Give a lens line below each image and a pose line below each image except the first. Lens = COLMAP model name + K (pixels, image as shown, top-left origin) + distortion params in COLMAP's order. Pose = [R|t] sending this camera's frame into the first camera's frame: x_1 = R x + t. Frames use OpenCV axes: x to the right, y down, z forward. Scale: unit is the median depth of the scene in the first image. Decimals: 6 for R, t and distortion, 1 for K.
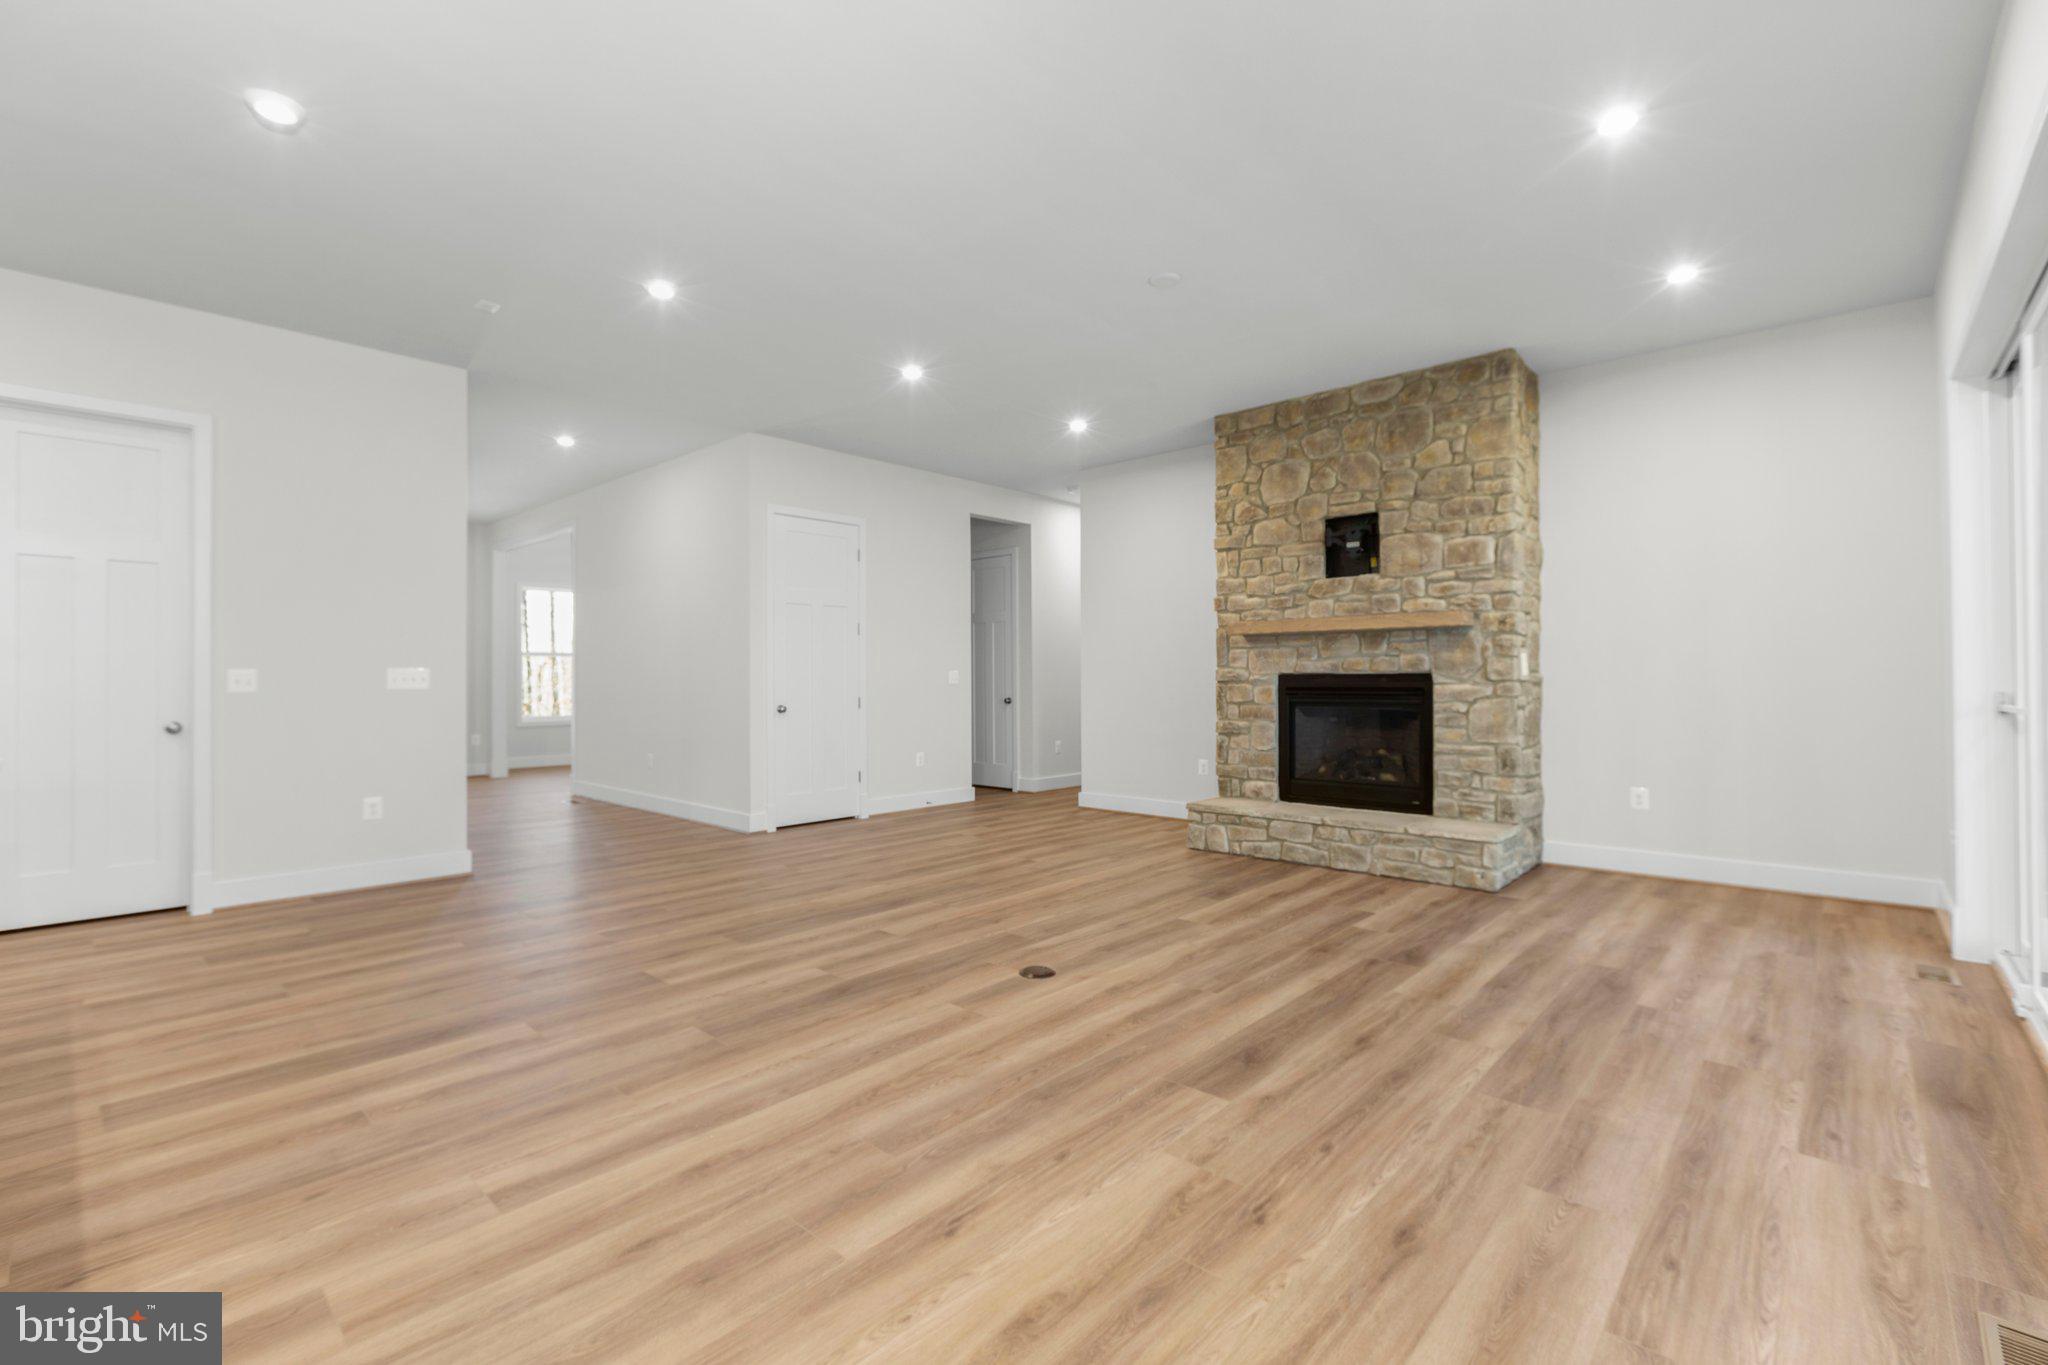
lens RADIAL K [[934.0, 0, 1028.1], [0, 934.0, 685.3], [0, 0, 1]] dist [0.002860, -0.001608]
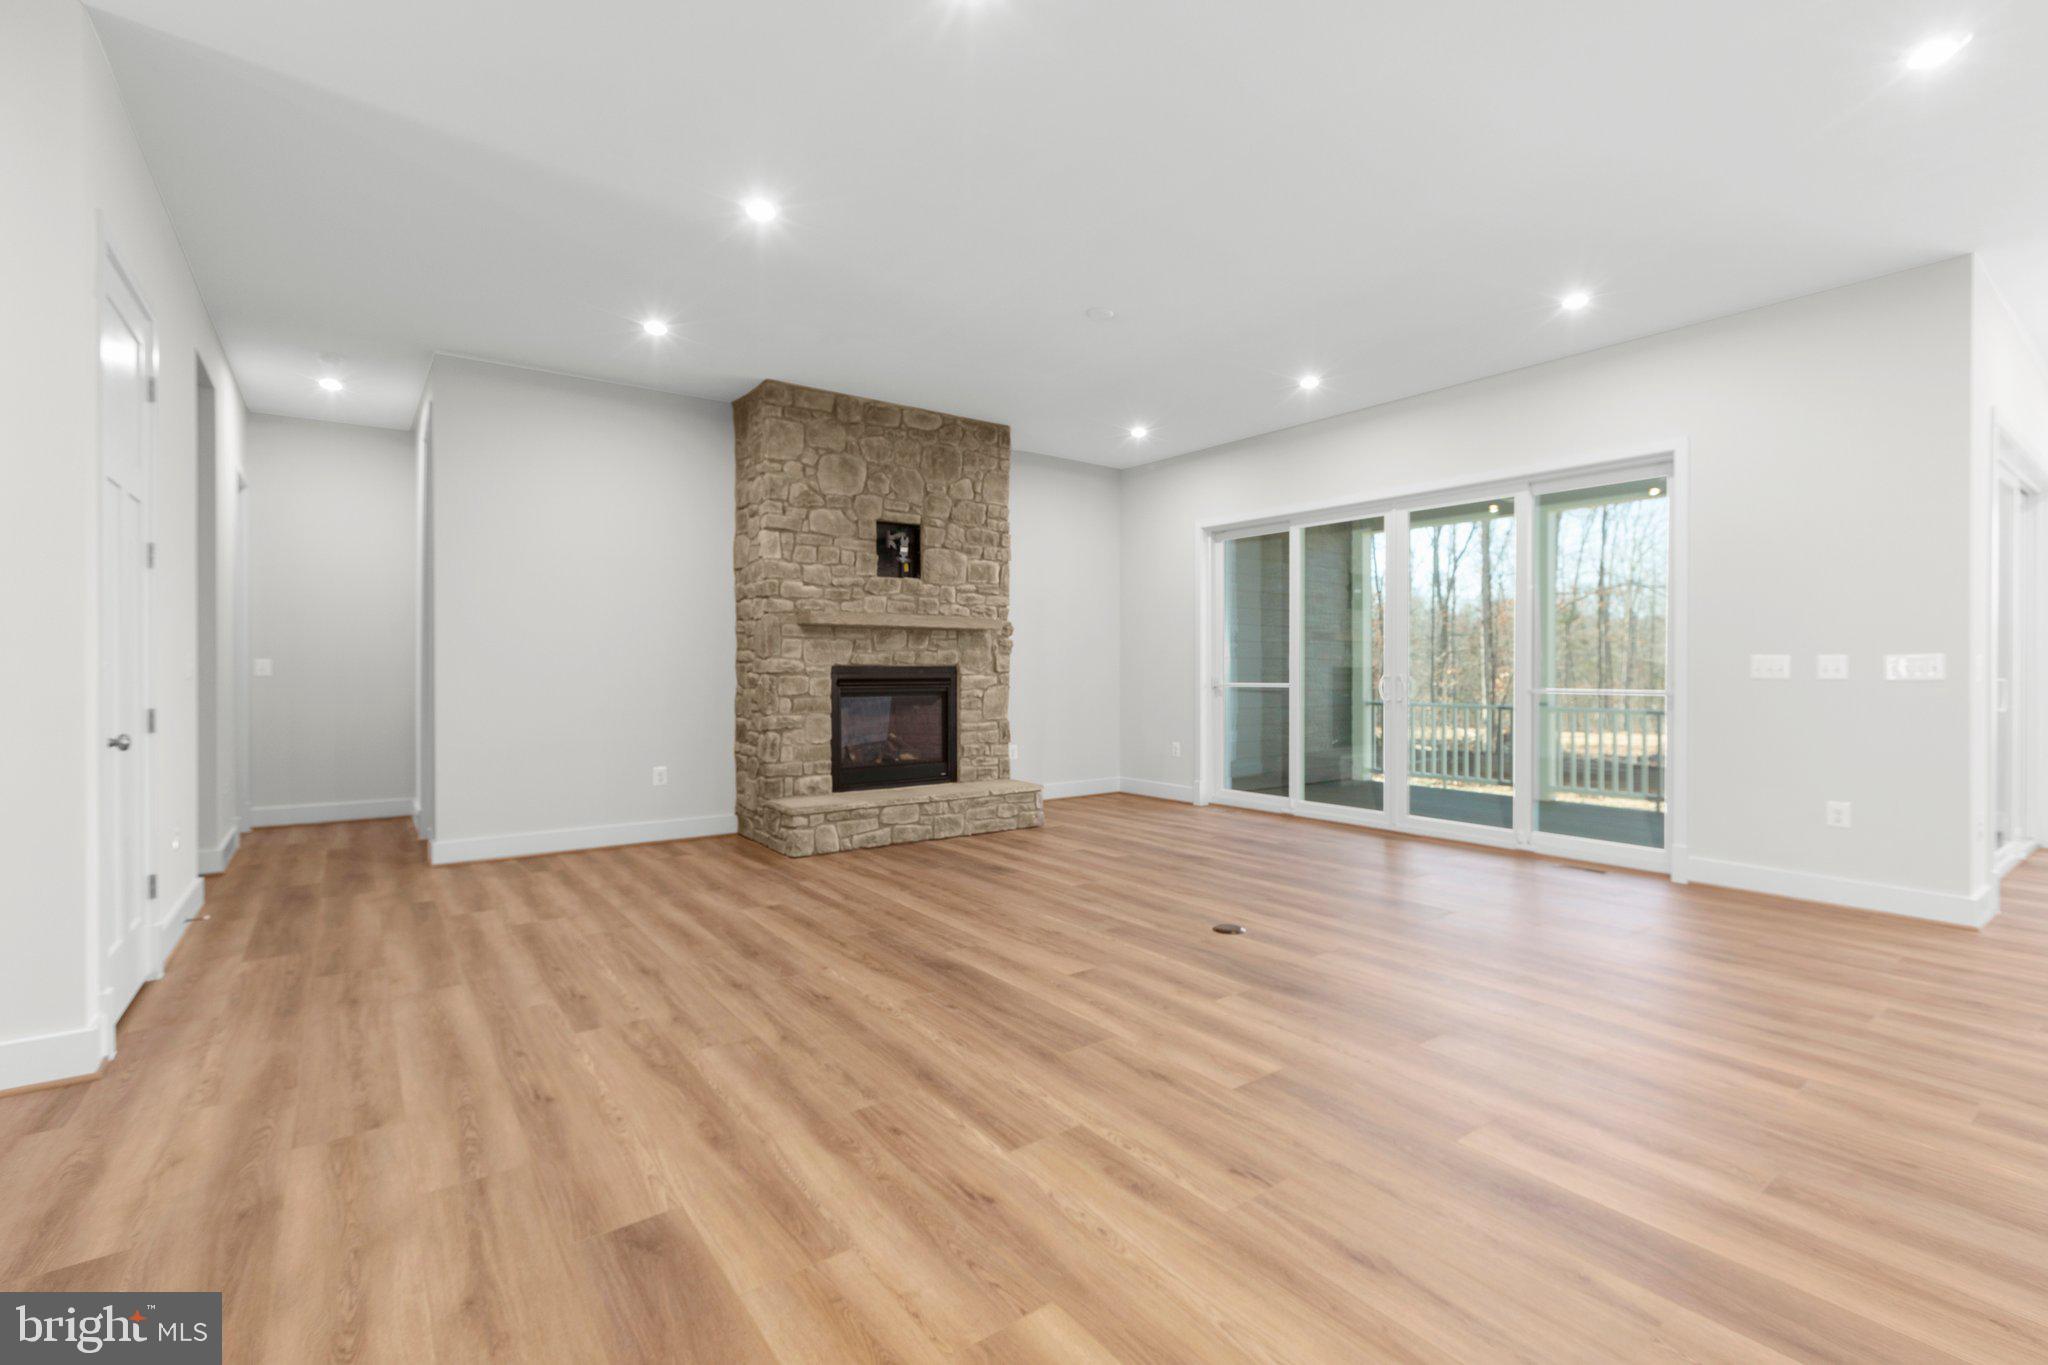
lens RADIAL K [[934.0, 0, 1034.1], [0, 934.0, 682.5], [0, 0, 1]] dist [0.002860, -0.001608]
pose [[0.157994, -0.009282, 0.987396, -0.746888], [0.006302, 0.999945, 0.008391, -0.001077], [-0.987420, 0.004897, 0.158044, 0.691194]]
